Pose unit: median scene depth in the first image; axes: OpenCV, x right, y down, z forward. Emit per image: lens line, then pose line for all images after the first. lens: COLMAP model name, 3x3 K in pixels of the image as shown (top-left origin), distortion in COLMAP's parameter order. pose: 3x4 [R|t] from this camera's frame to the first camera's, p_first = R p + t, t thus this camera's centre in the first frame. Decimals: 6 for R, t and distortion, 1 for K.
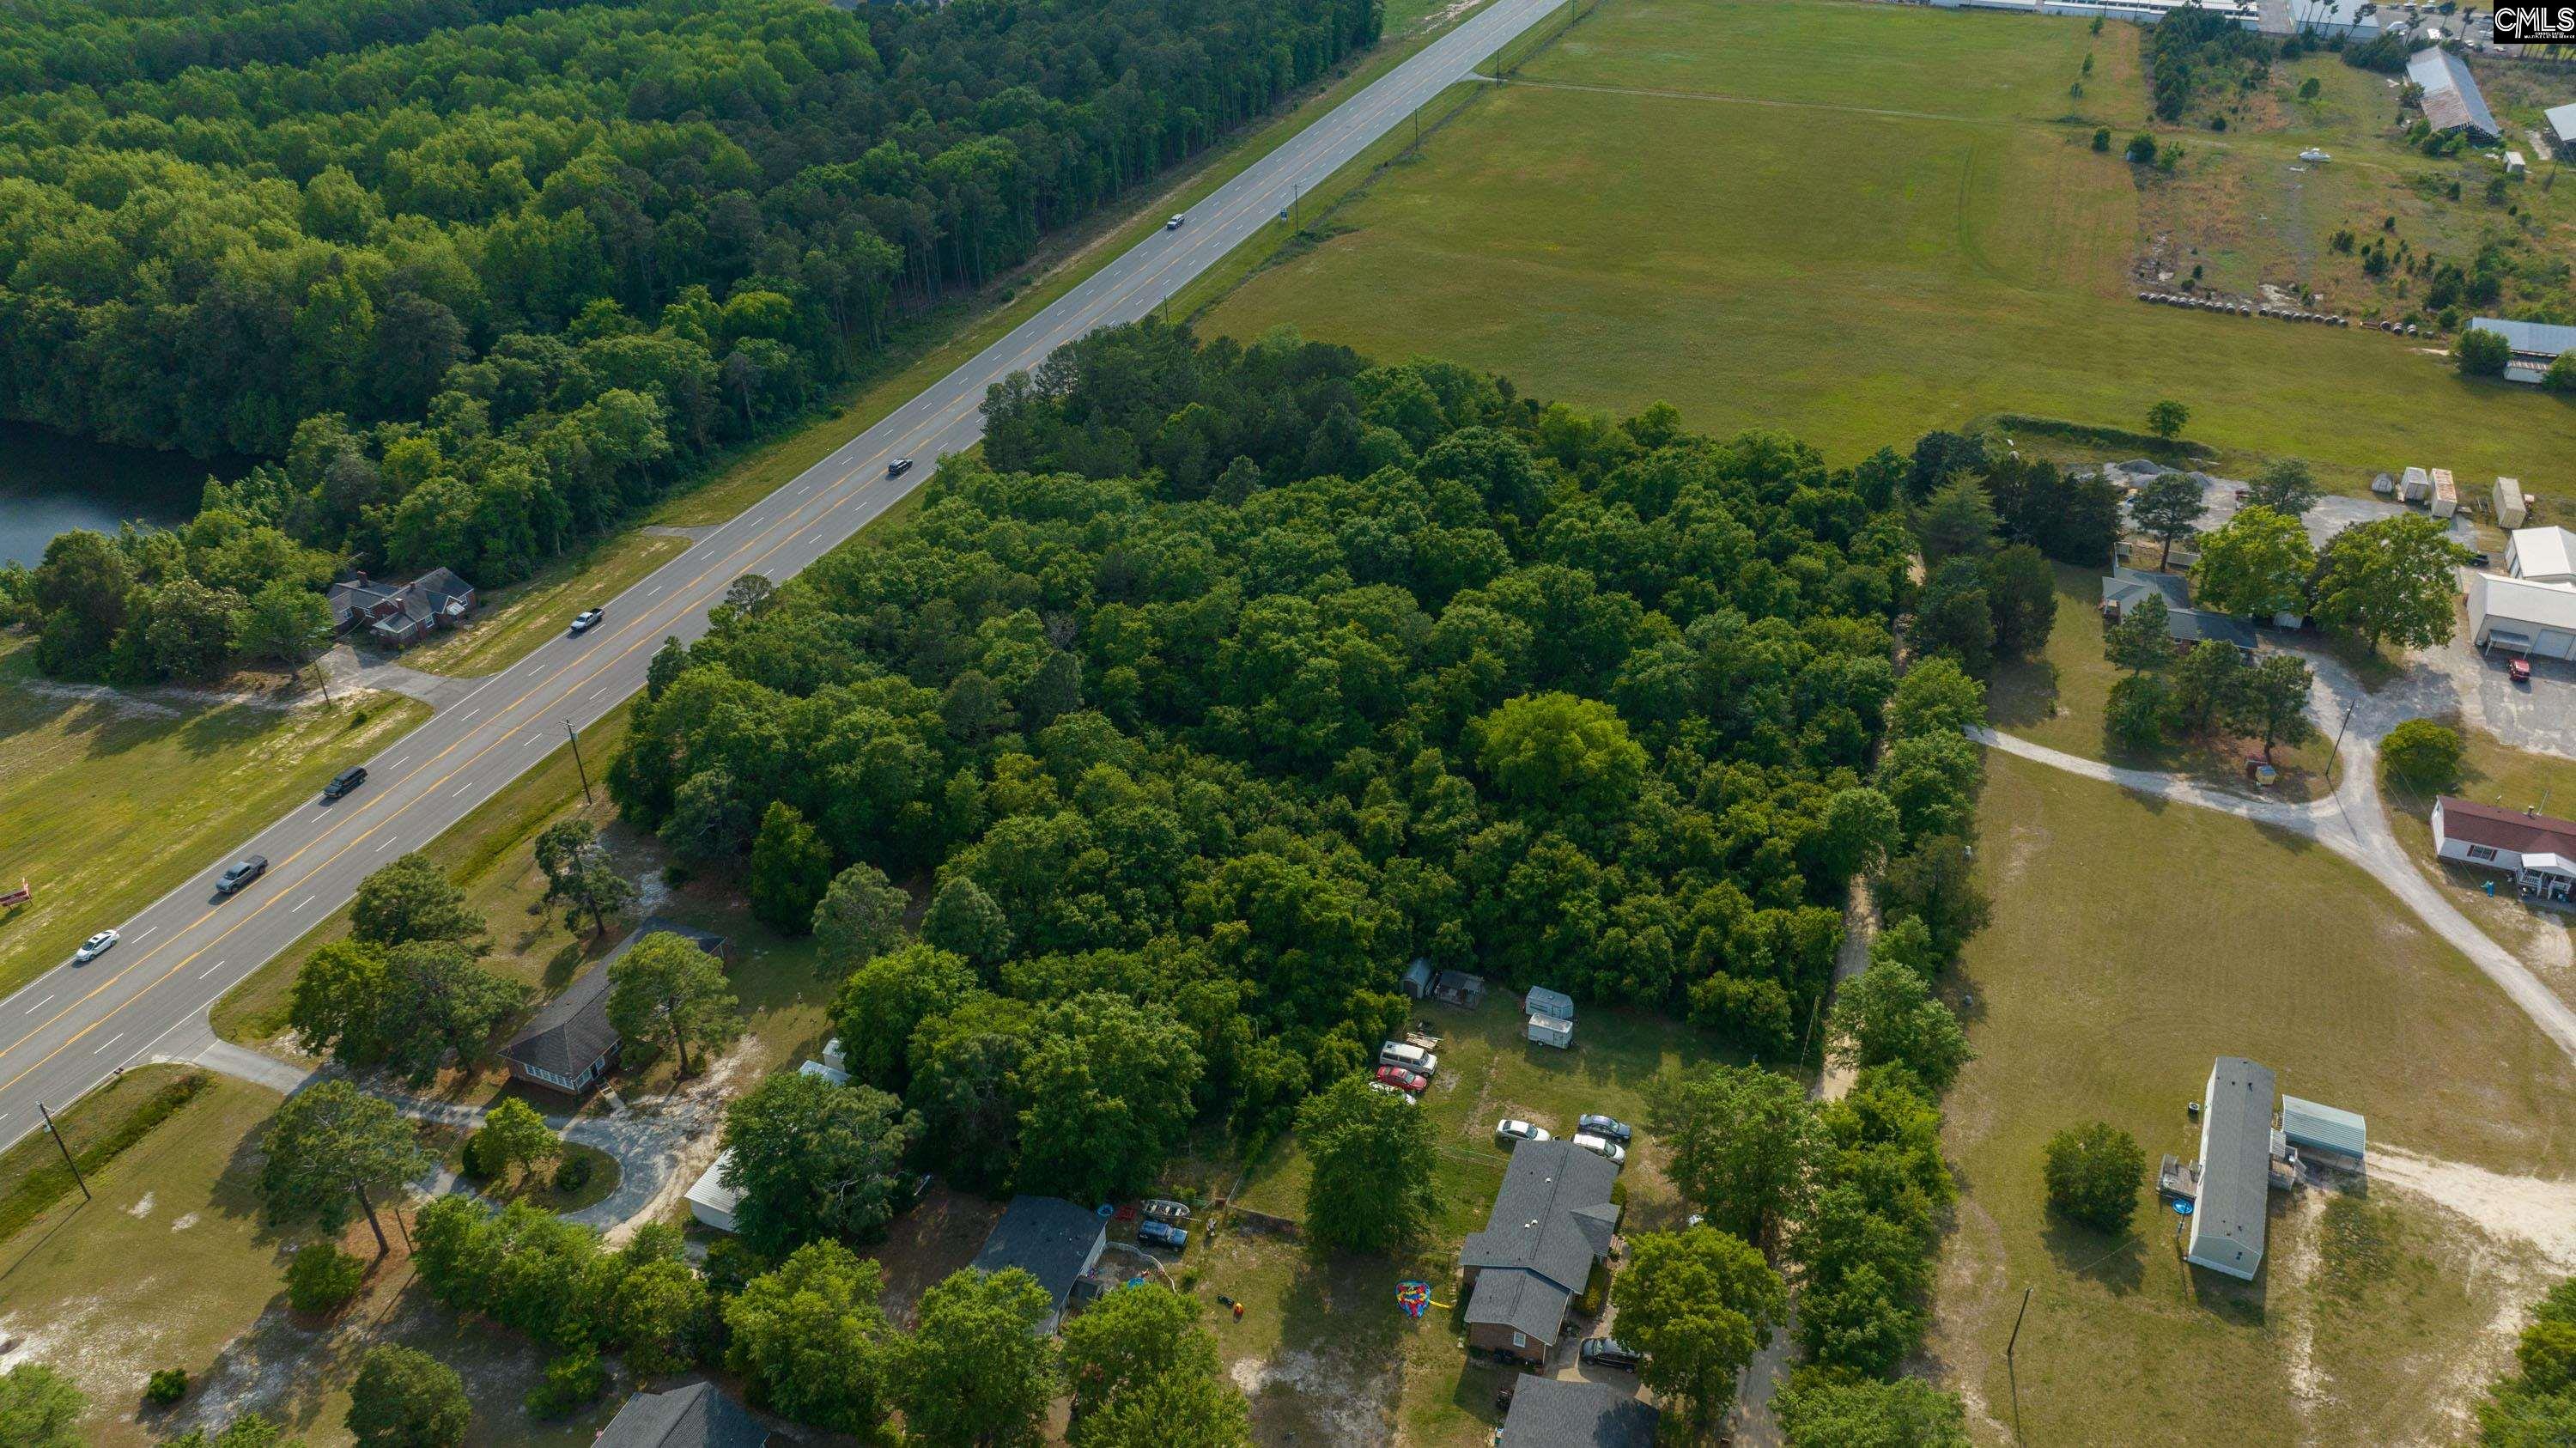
lens RADIAL K [[1813.8, 0, 1293.8], [0, 1813.8, 717.0], [0, 0, 1]] dist [-0.058658, 0.074734]
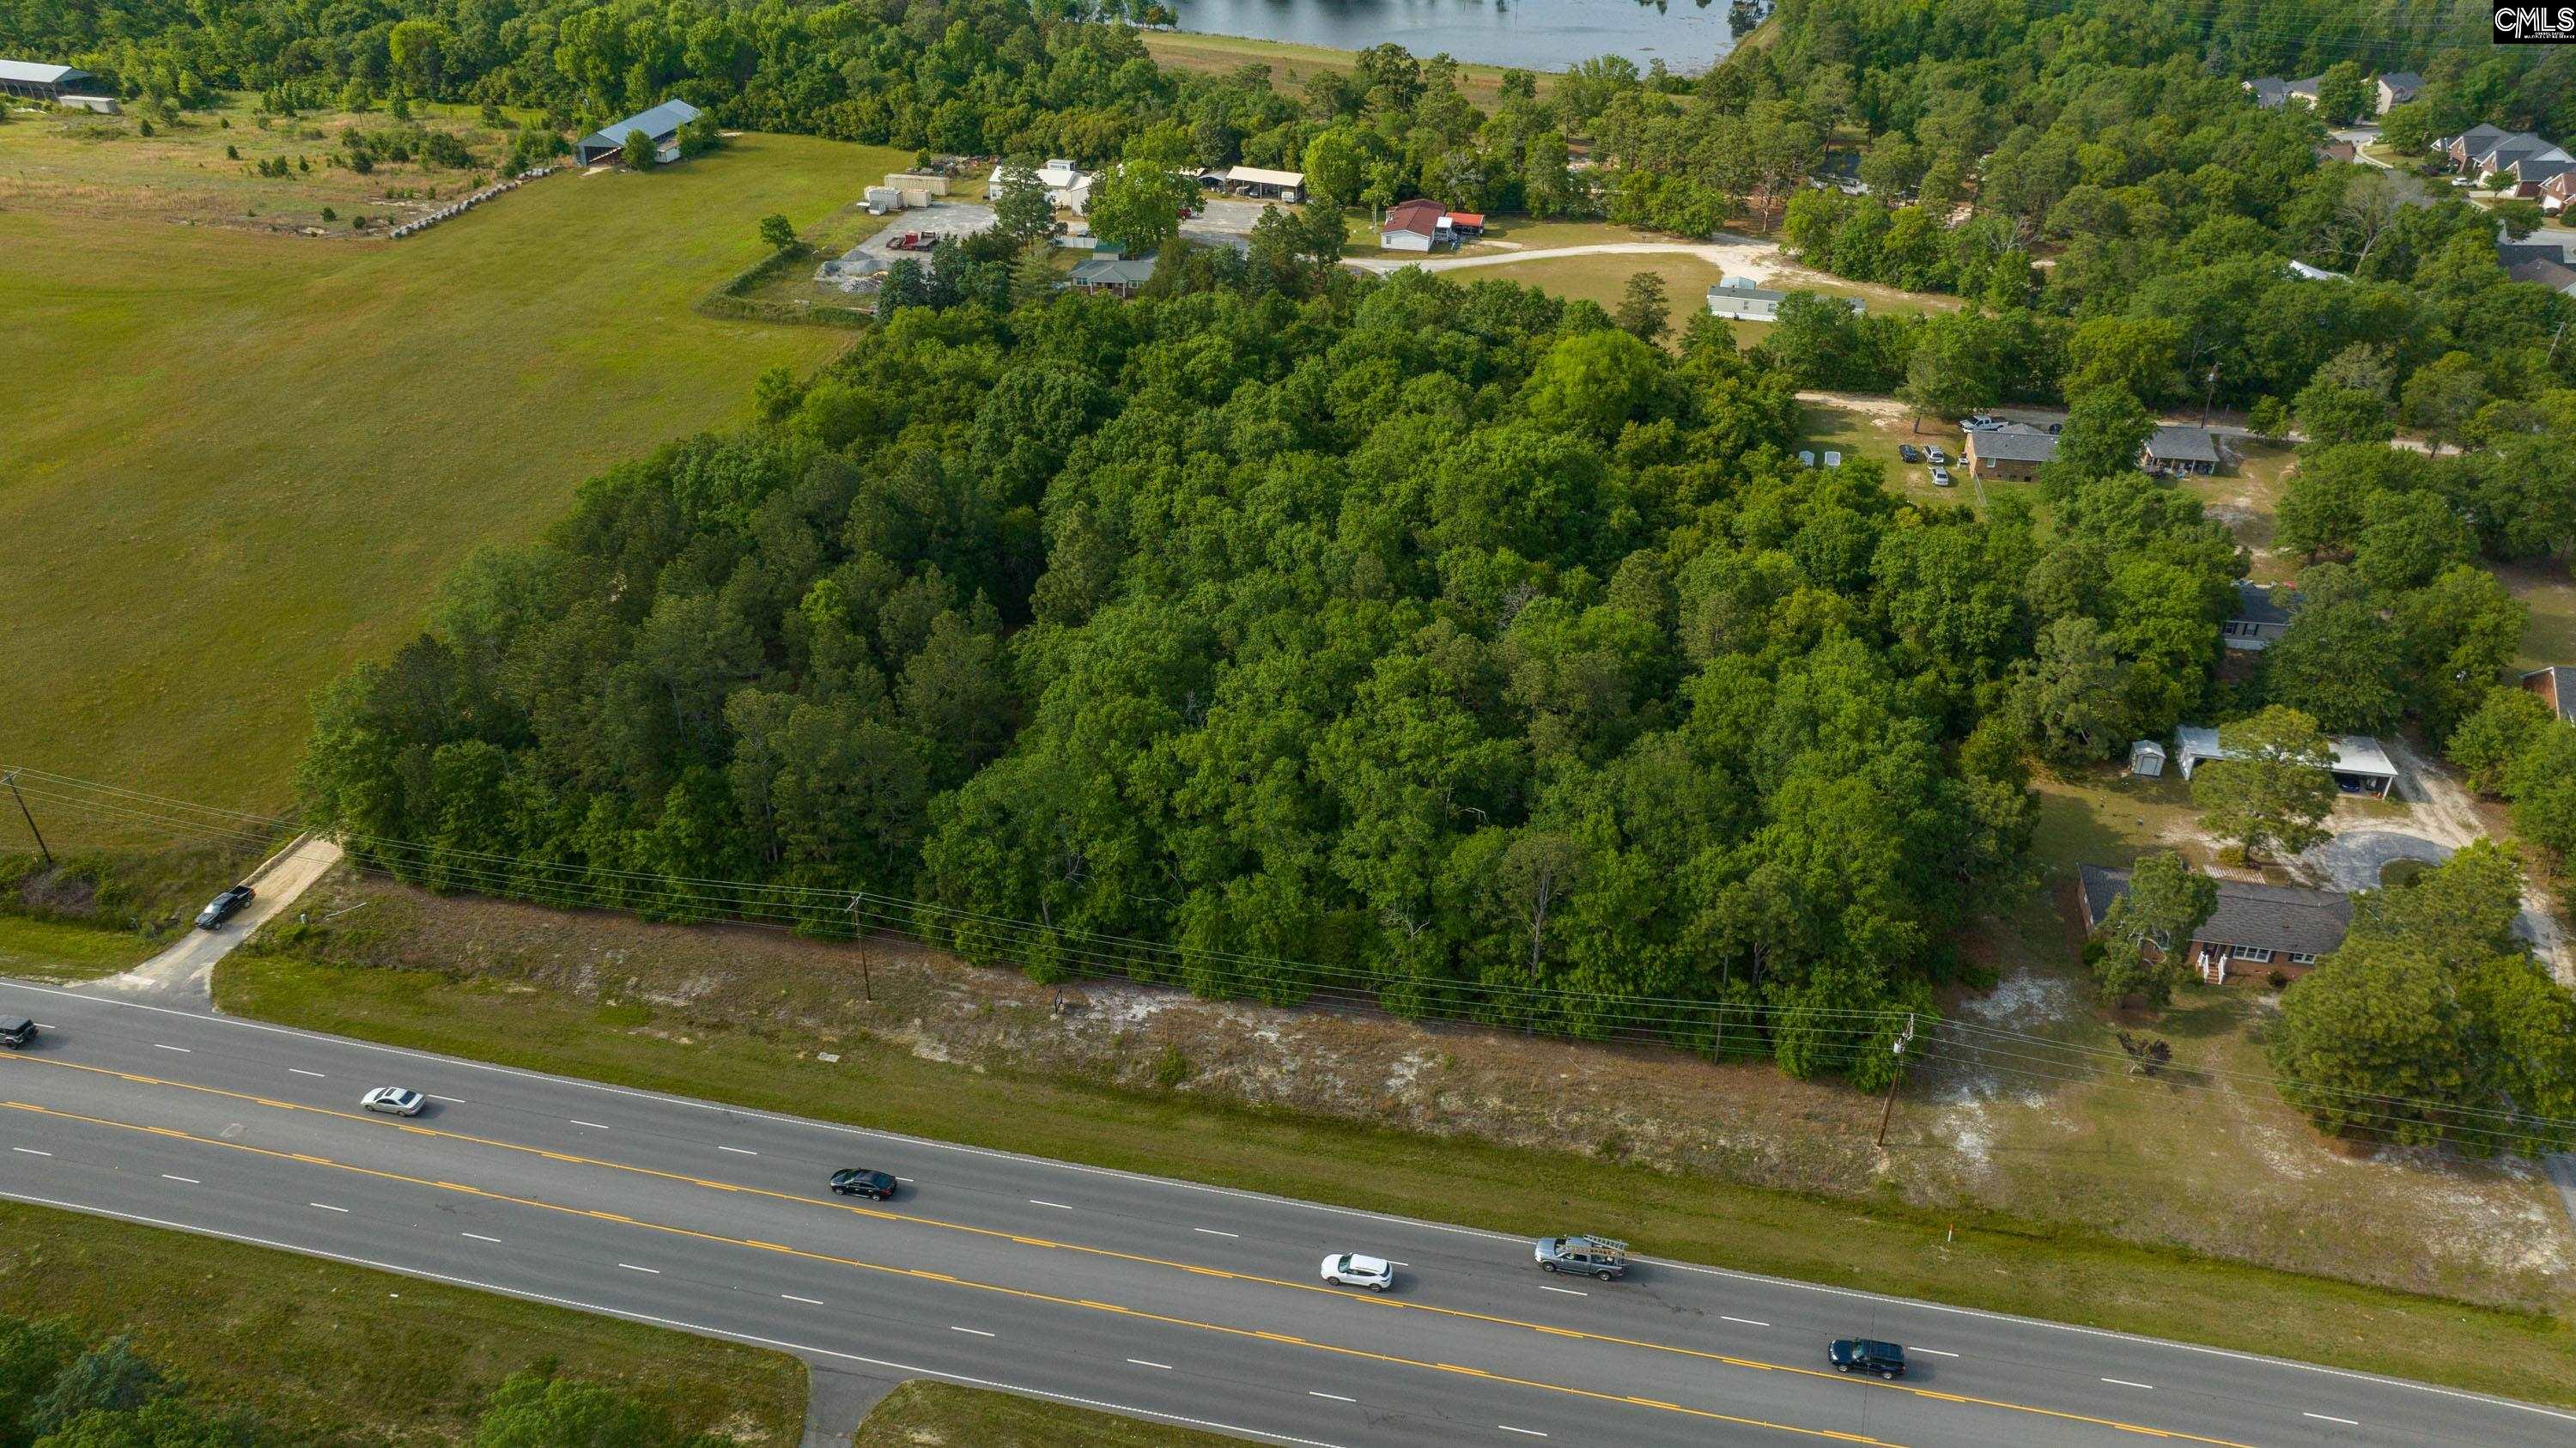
lens RADIAL K [[1798.6, 0, 1288.0], [0, 1798.6, 724.0], [0, 0, 1]] dist [-0.021331, 0.004674]
pose [[-0.183686, -0.504740, 0.843503, -0.756309], [0.524310, 0.675538, 0.518409, -0.453352], [-0.831479, 0.537482, 0.140553, 0.963048]]
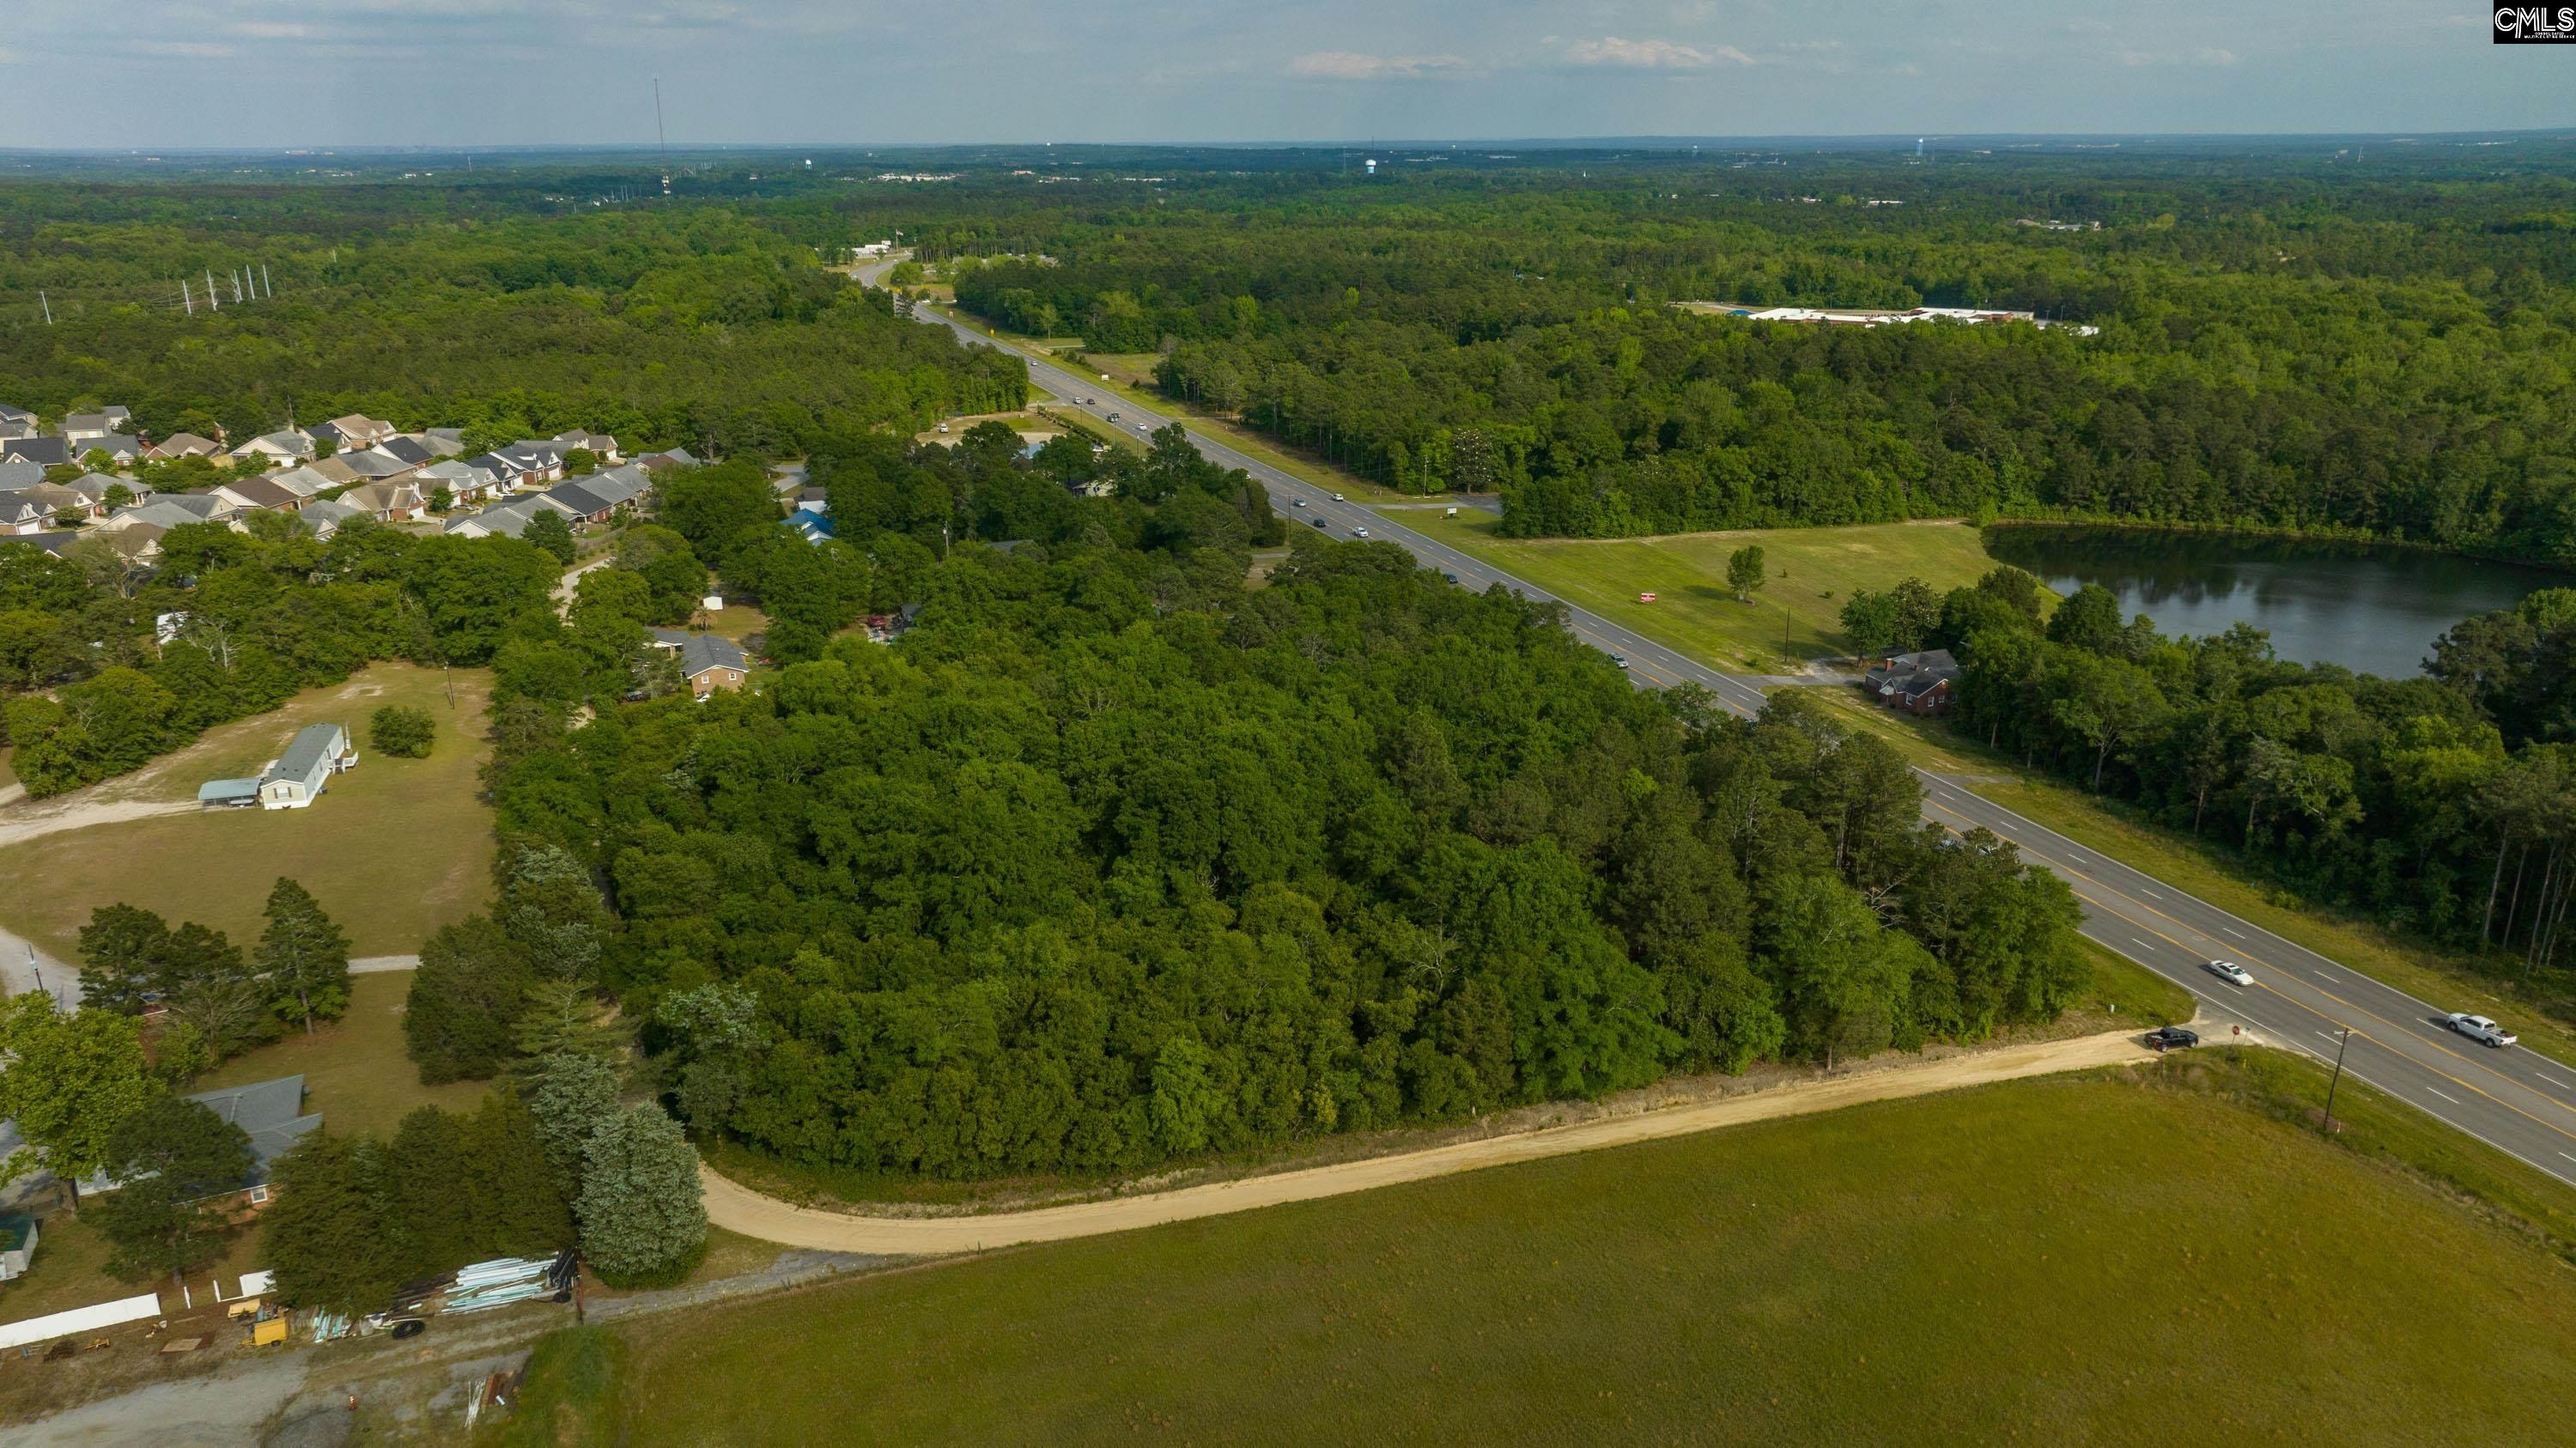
lens RADIAL K [[1802.3, 0, 1288.0], [0, 1802.3, 724.0], [0, 0, 1]] dist [-0.016642, -0.002637]
pose [[-0.737102, 0.215046, -0.640653, 0.601691], [-0.357632, 0.680251, 0.639811, -0.714266], [0.573394, 0.700724, -0.424507, 1.447997]]
